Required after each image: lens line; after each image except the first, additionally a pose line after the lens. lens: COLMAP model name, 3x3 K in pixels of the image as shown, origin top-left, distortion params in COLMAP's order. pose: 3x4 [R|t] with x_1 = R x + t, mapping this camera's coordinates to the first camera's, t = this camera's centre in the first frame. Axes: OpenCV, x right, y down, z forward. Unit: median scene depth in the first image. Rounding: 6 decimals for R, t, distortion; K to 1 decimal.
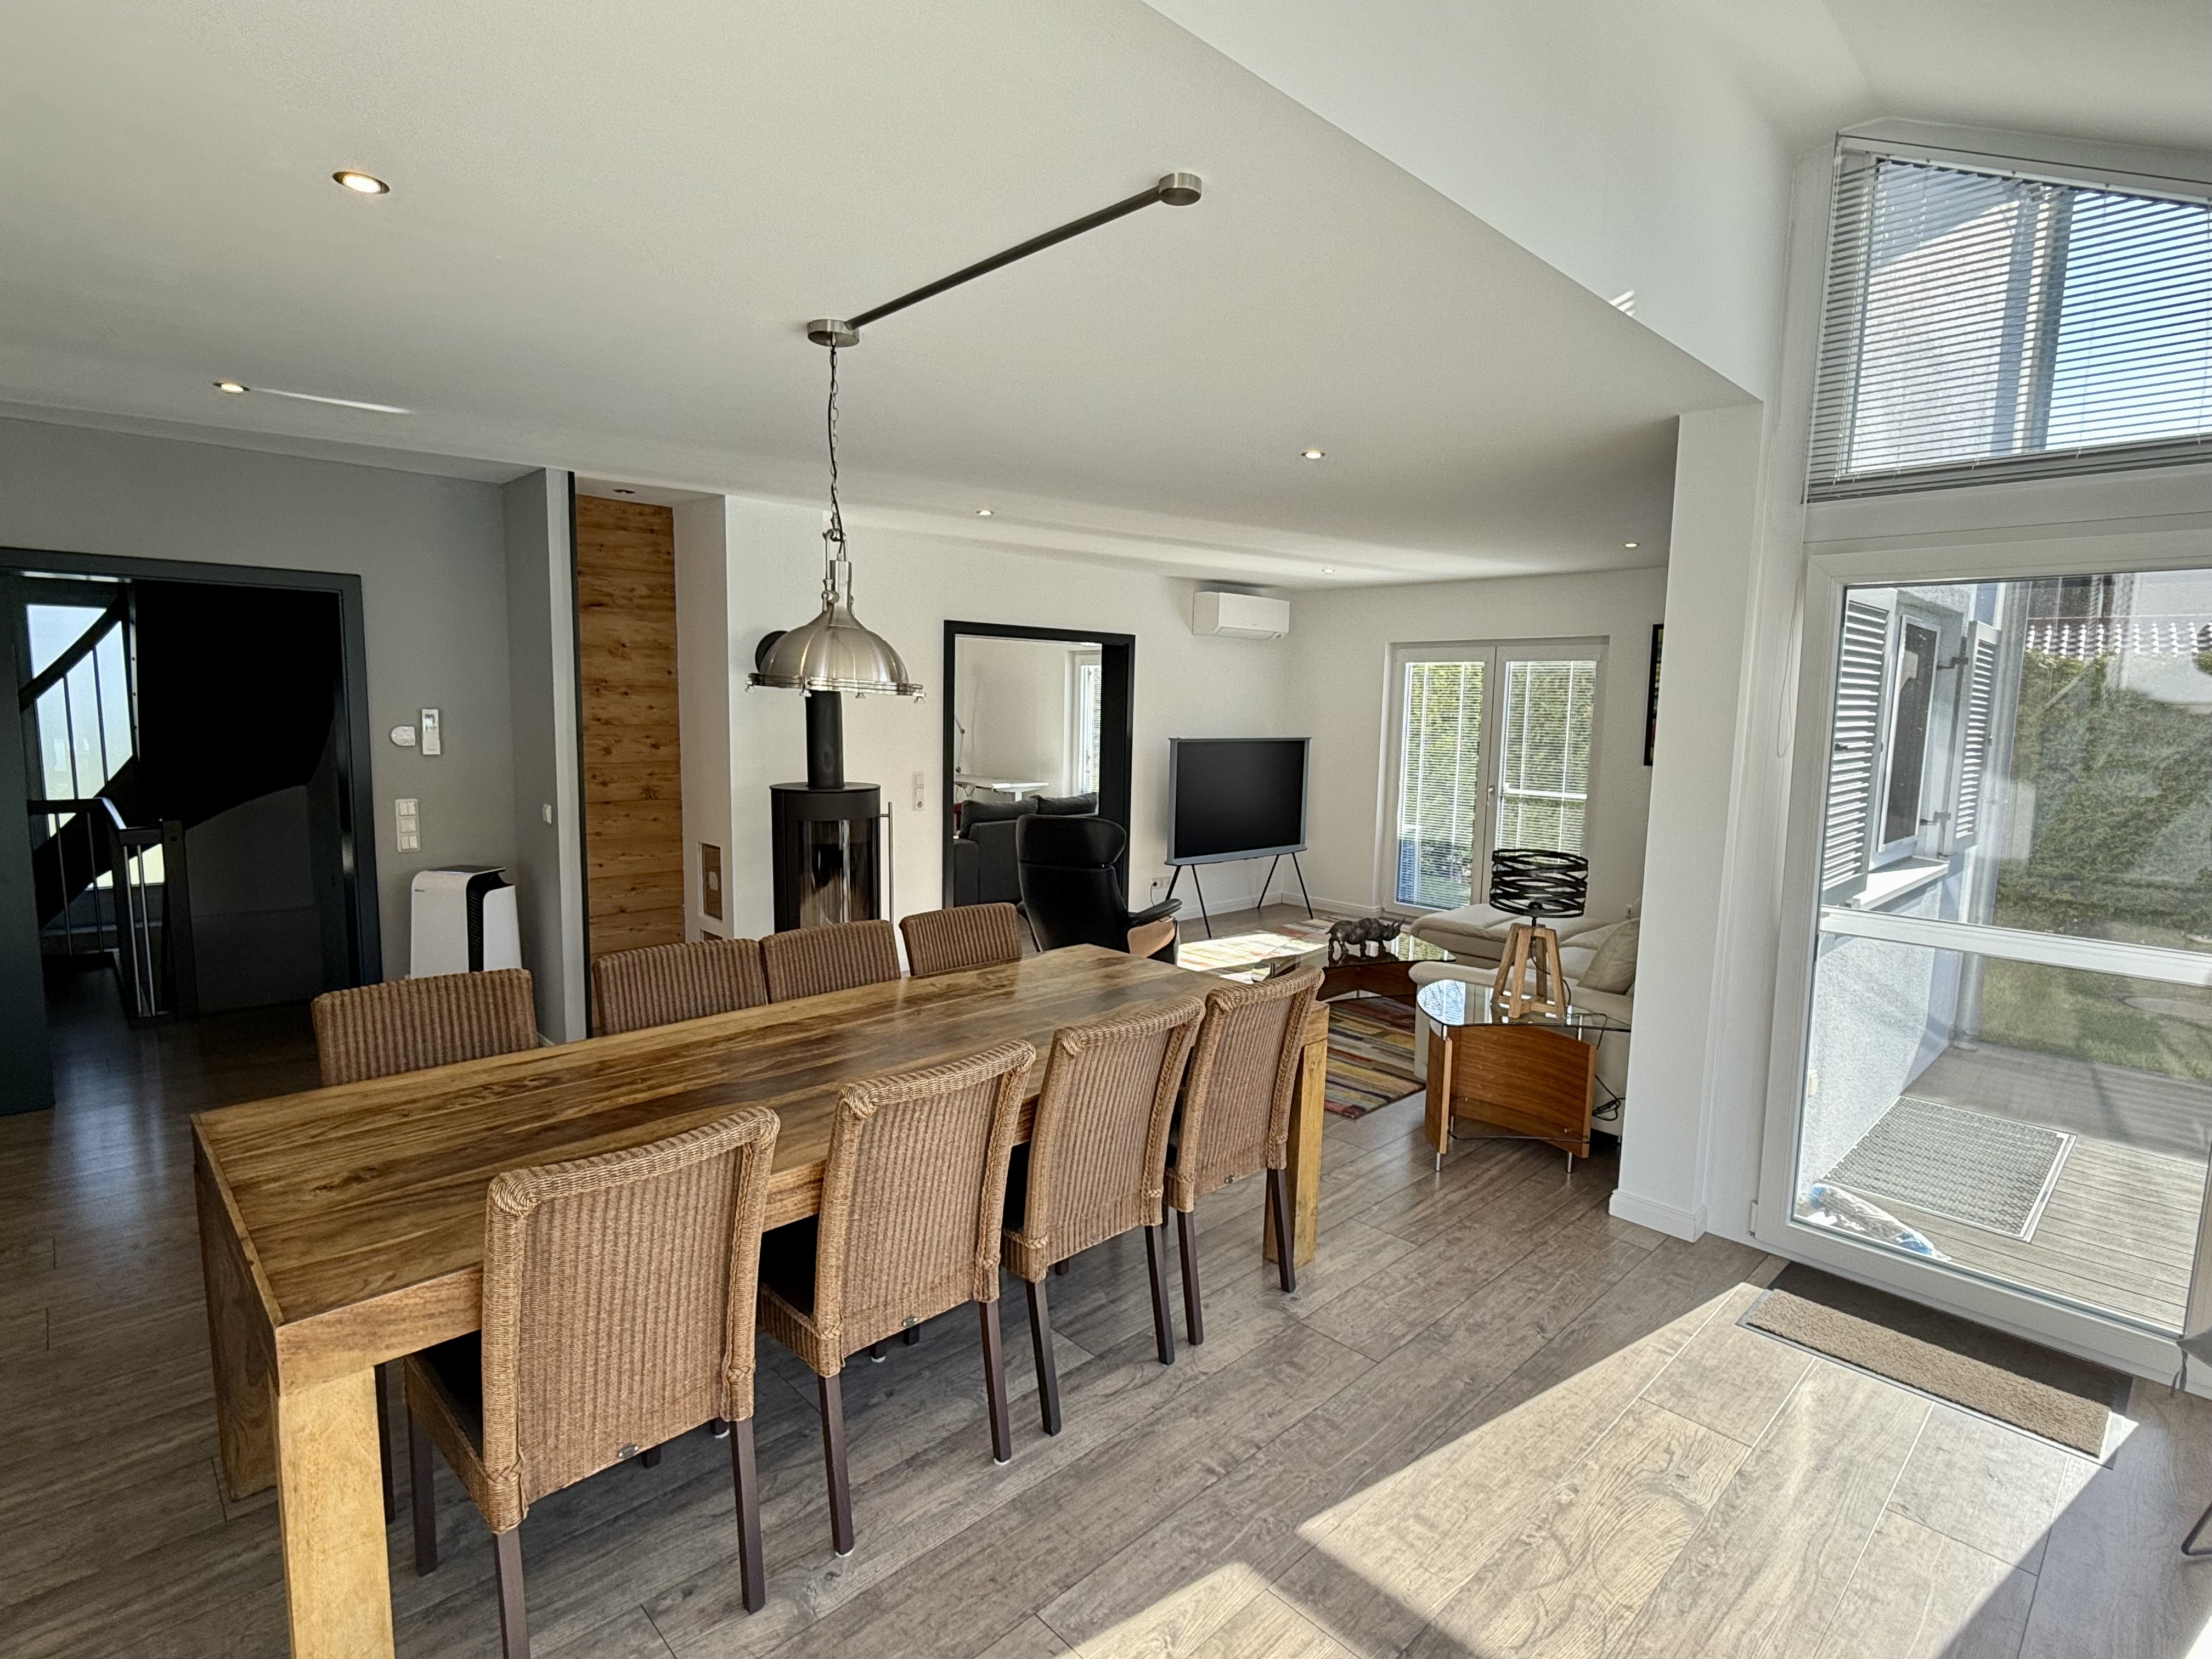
lens RADIAL K [[1103.3, 0, 1106.1], [0, 1103.3, 824.8], [0, 0, 1]] dist [-0.003120, -0.000071]
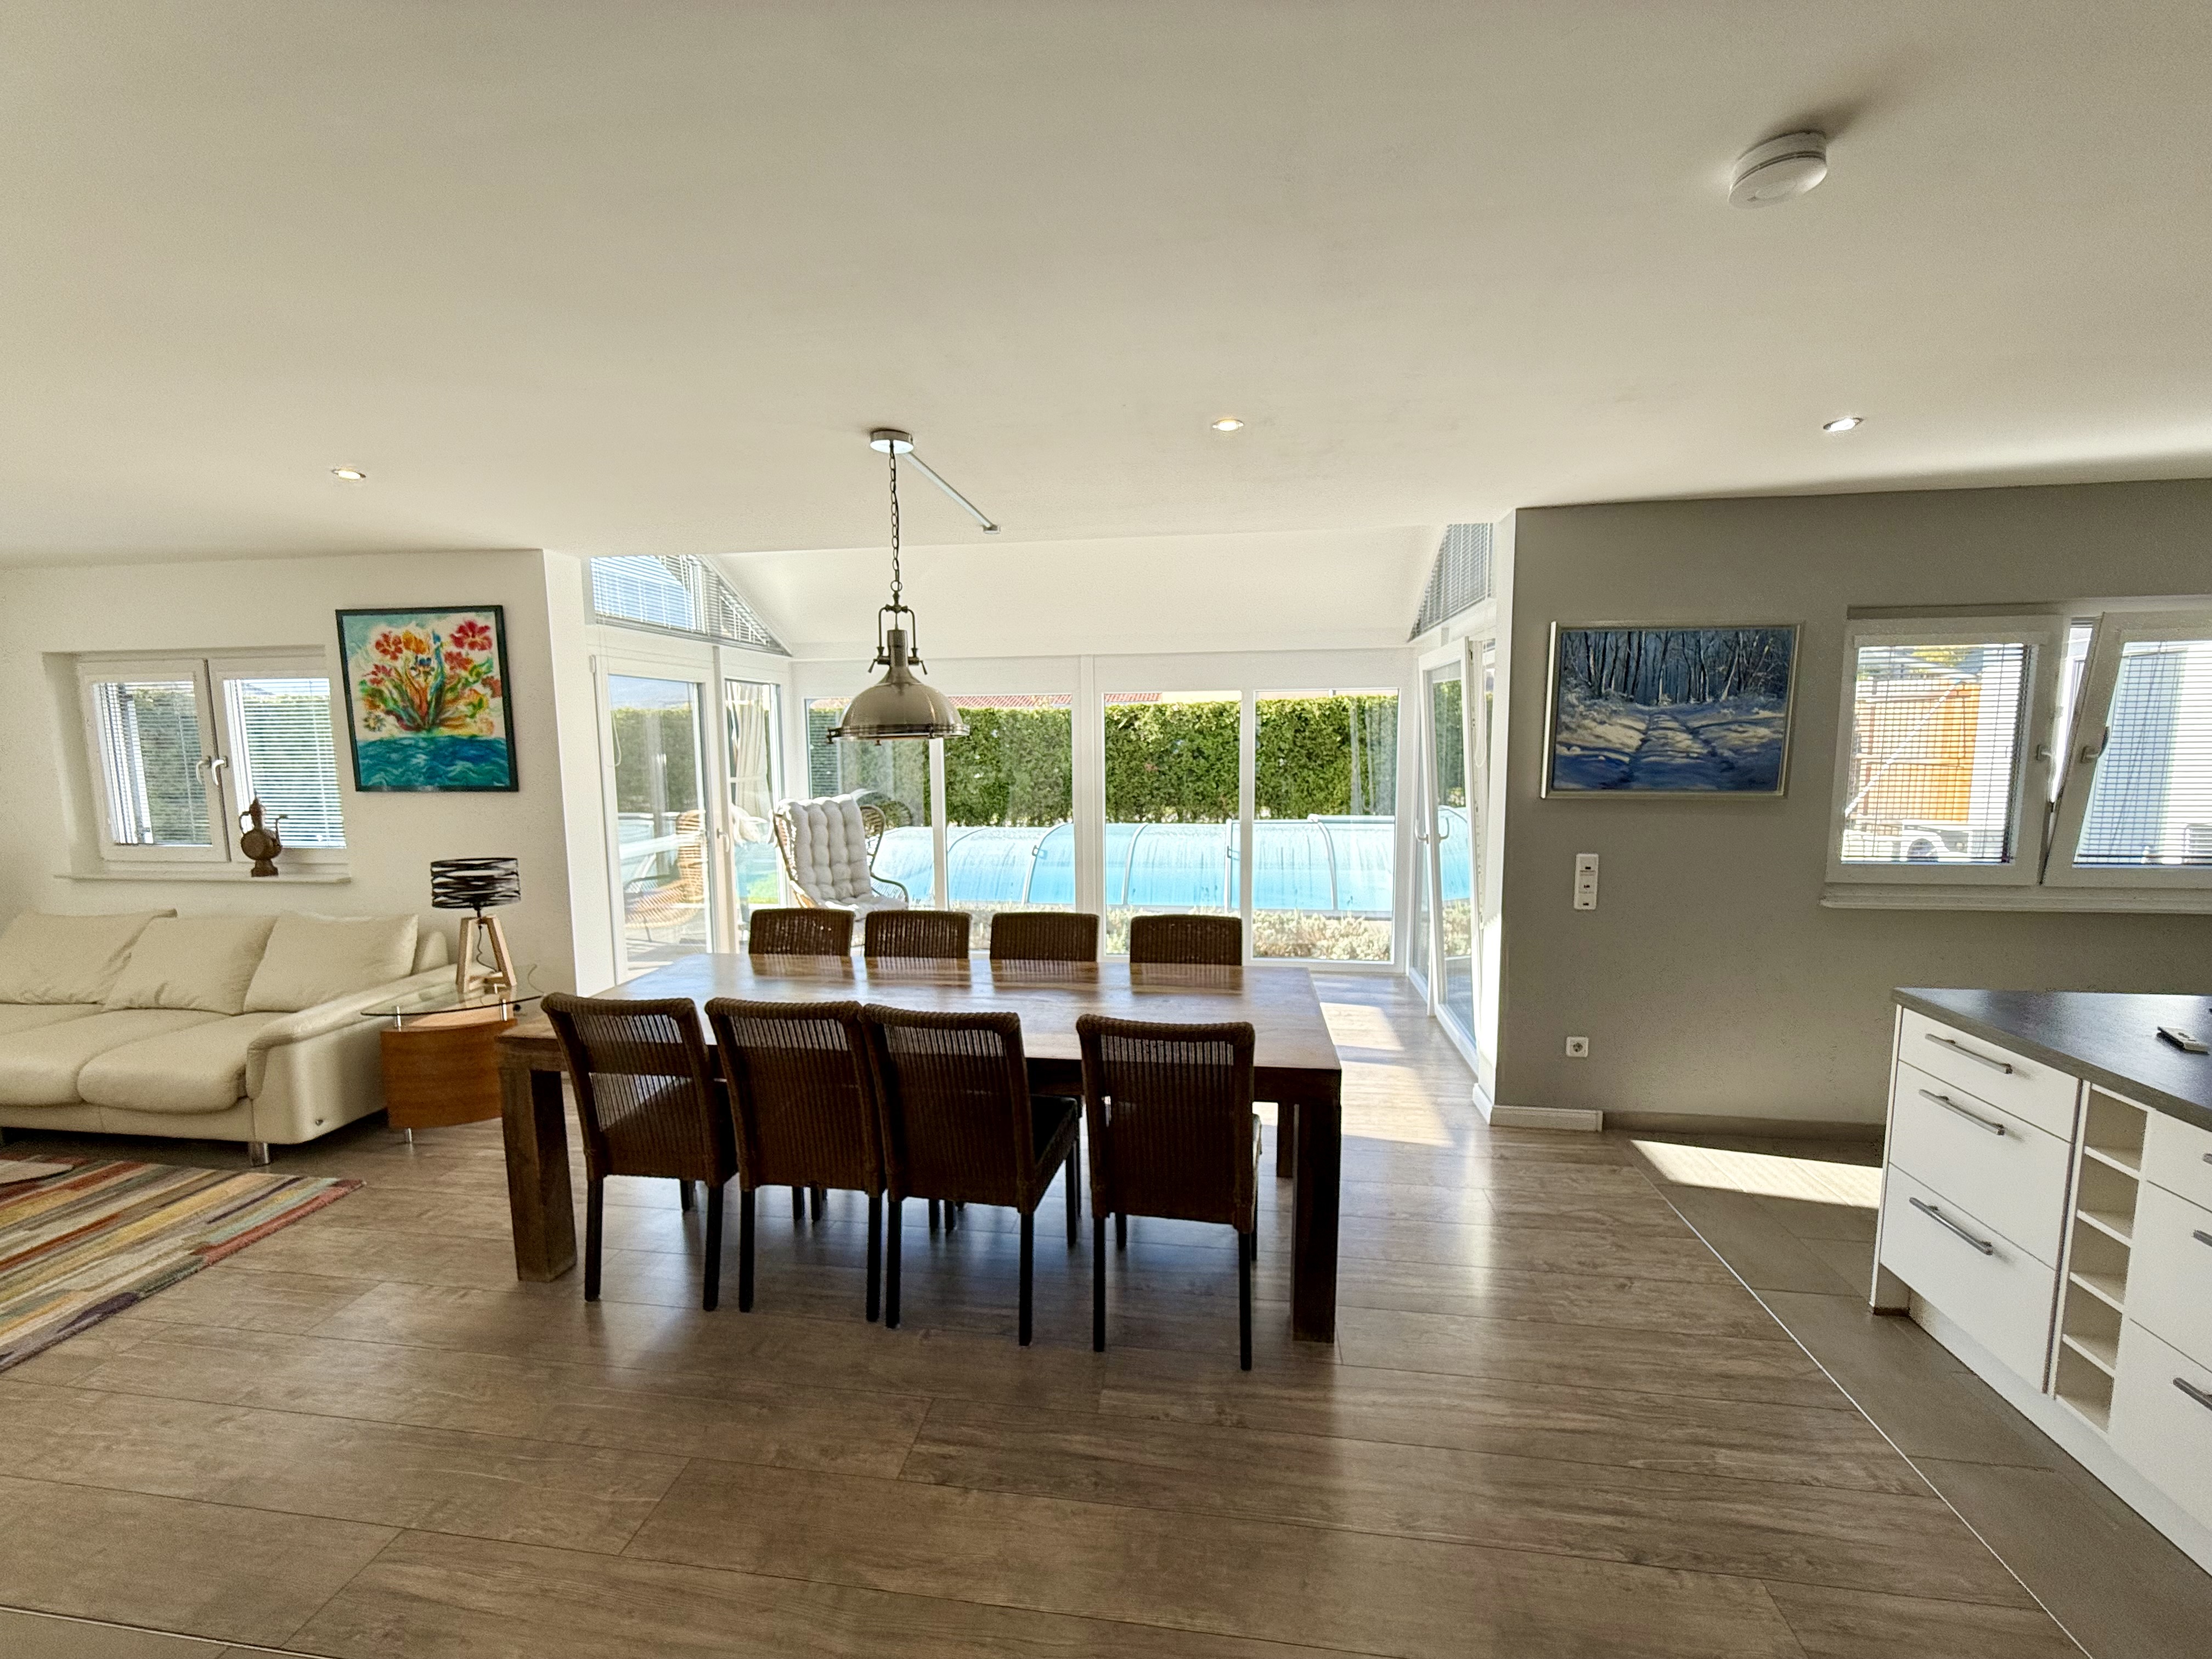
lens RADIAL K [[880.0, 0, 1107.0], [0, 880.0, 837.0], [0, 0, 1]] dist [-0.000233, 0.000228]
pose [[-0.620262, -0.102747, 0.777636, -0.408945], [0.084078, 0.976963, 0.196147, -0.066291], [-0.779876, 0.187044, -0.597335, 0.510389]]
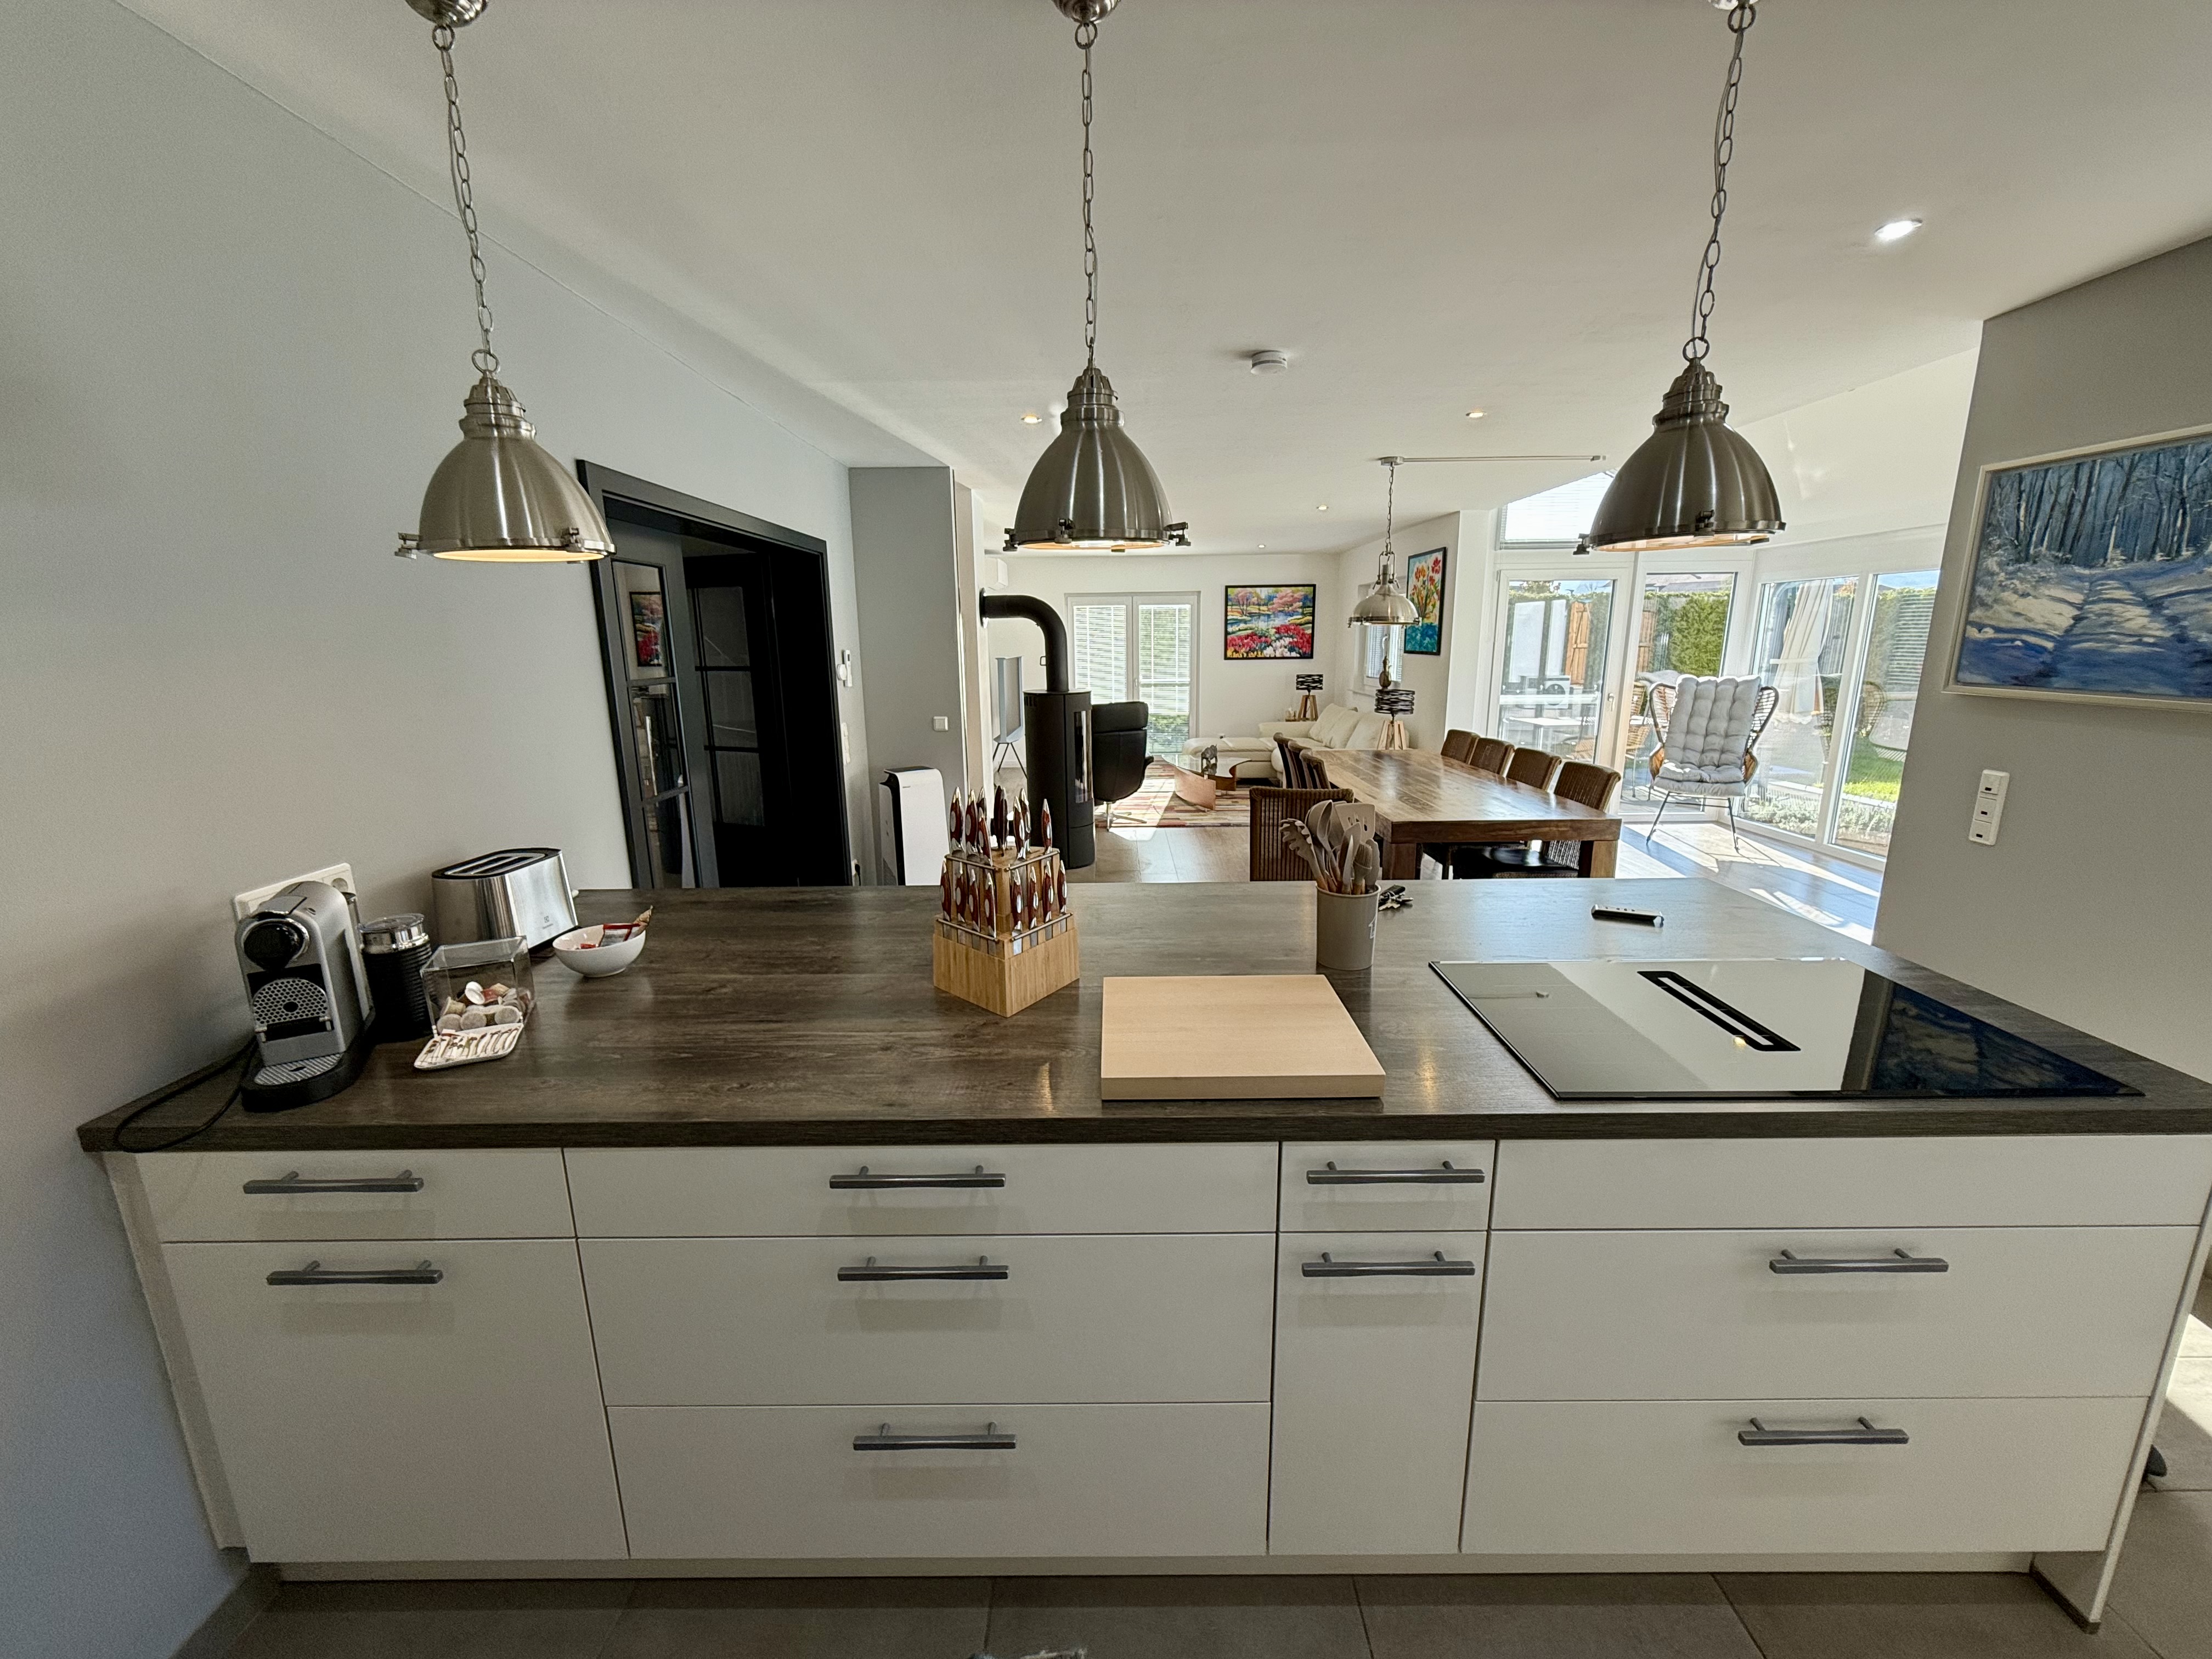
lens RADIAL K [[880.0, 0, 1108.8], [0, 880.0, 829.2], [0, 0, 1]] dist [-0.000233, 0.000228]
pose [[0.695732, -0.181753, 0.694927, -0.701532], [0.106745, 0.982877, 0.150196, -0.014000], [-0.710326, -0.030316, 0.703220, 0.045085]]
